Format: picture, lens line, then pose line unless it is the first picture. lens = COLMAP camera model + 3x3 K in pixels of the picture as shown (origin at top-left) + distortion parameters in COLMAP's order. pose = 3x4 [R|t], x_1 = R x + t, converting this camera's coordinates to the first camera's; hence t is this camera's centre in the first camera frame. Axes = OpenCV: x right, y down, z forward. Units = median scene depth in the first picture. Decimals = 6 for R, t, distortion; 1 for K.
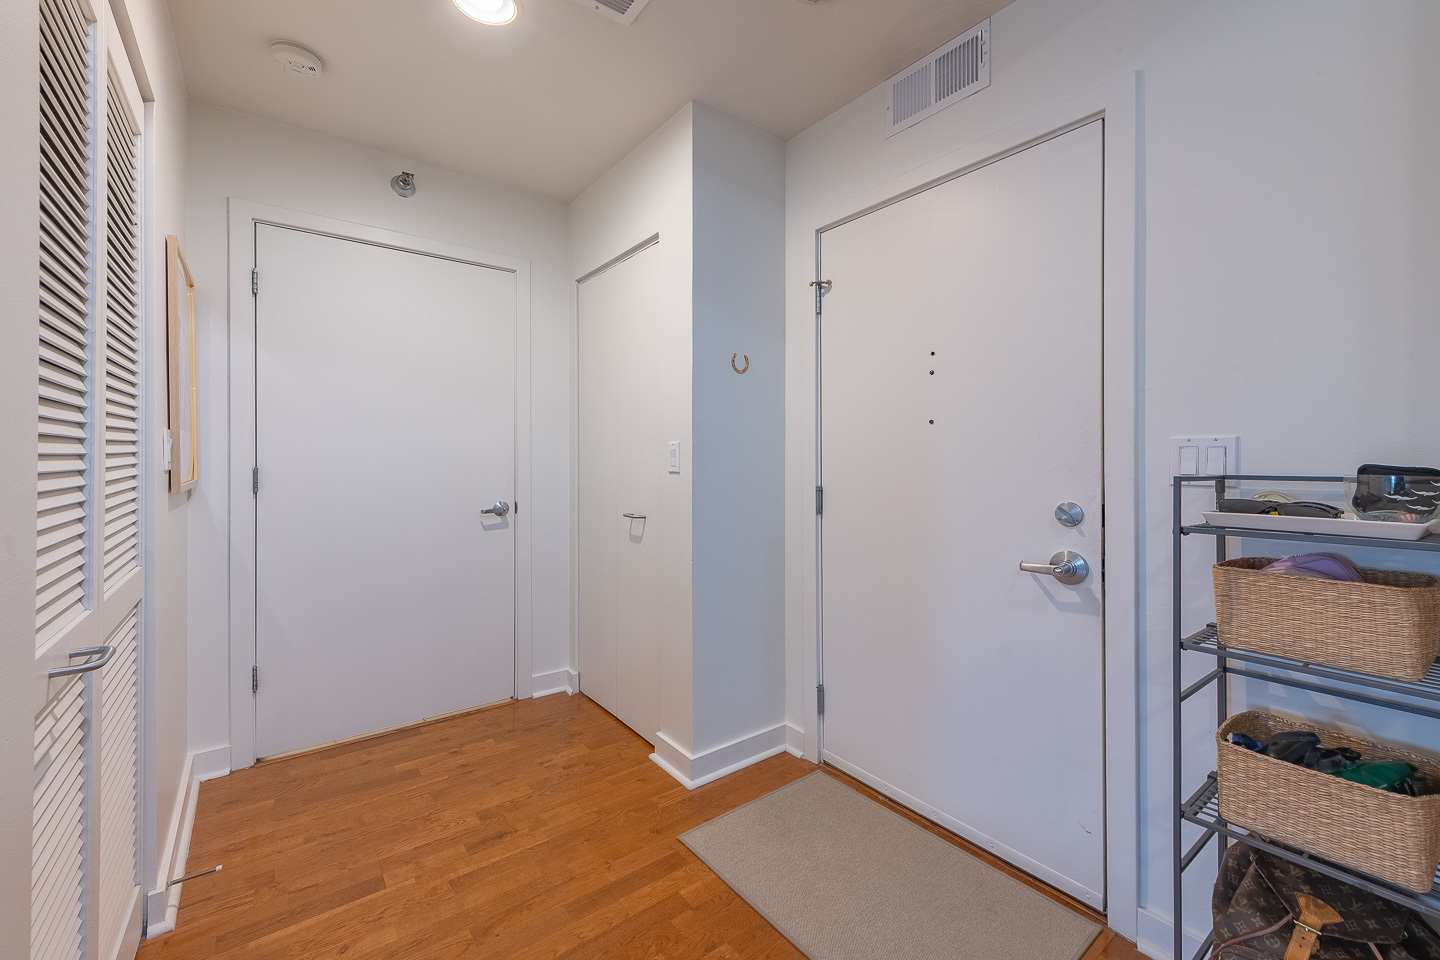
lens RADIAL K [[591.4, 0, 726.9], [0, 591.4, 472.2], [0, 0, 1]] dist [0.012501, -0.001158]
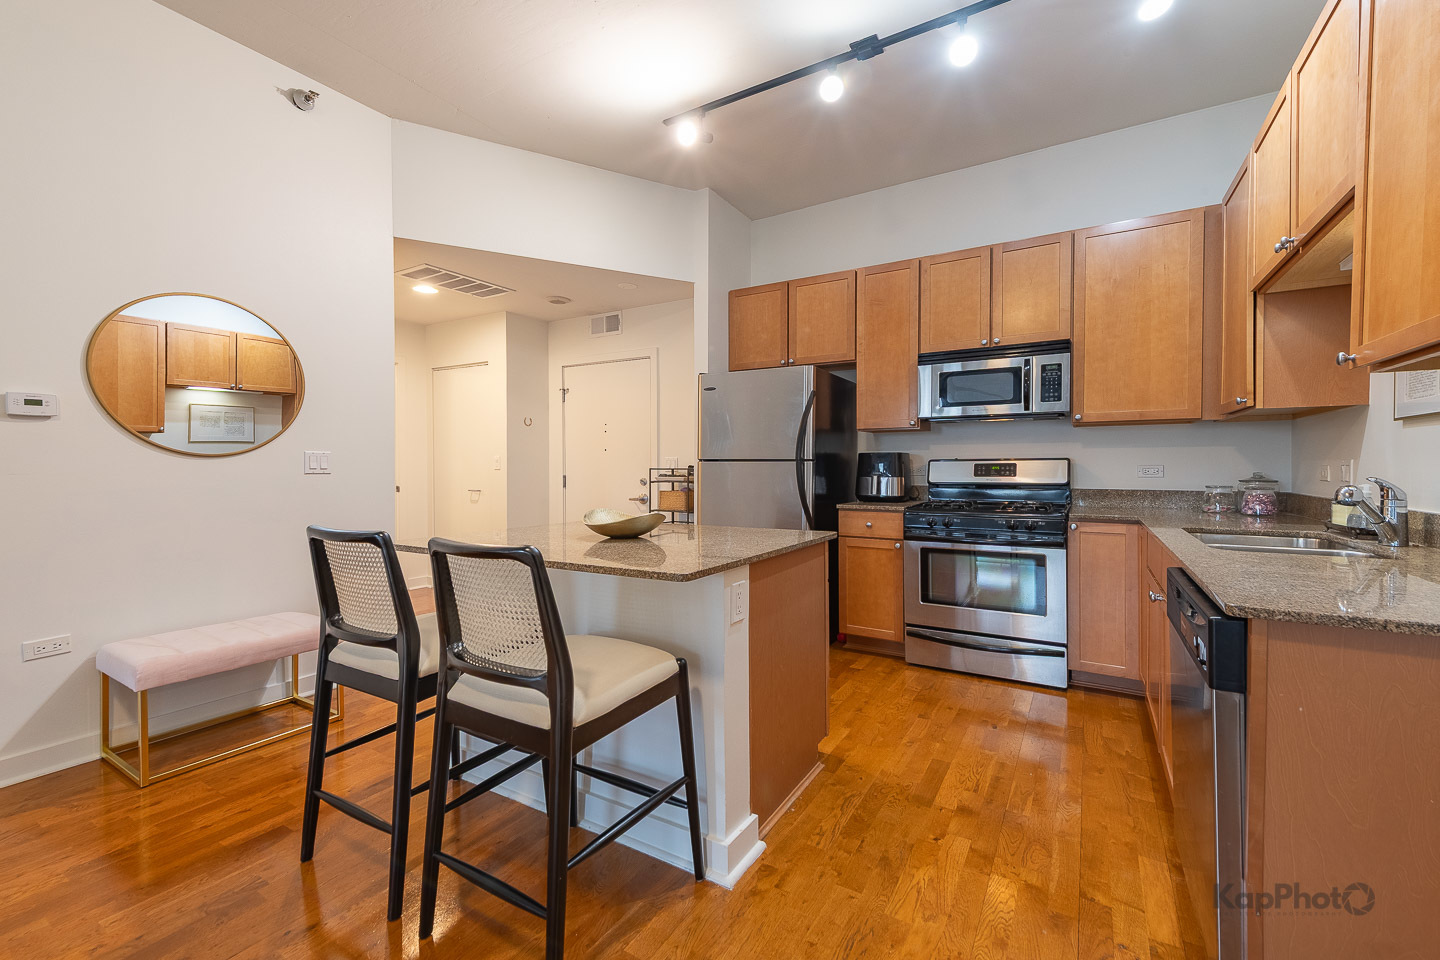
lens RADIAL K [[591.4, 0, 731.7], [0, 591.4, 473.8], [0, 0, 1]] dist [0.012501, -0.001158]
pose [[0.922629, -0.006763, 0.385628, -0.138069], [0.006867, 0.999976, 0.001108, 0.020932], [-0.385626, 0.001626, 0.922654, -1.439217]]
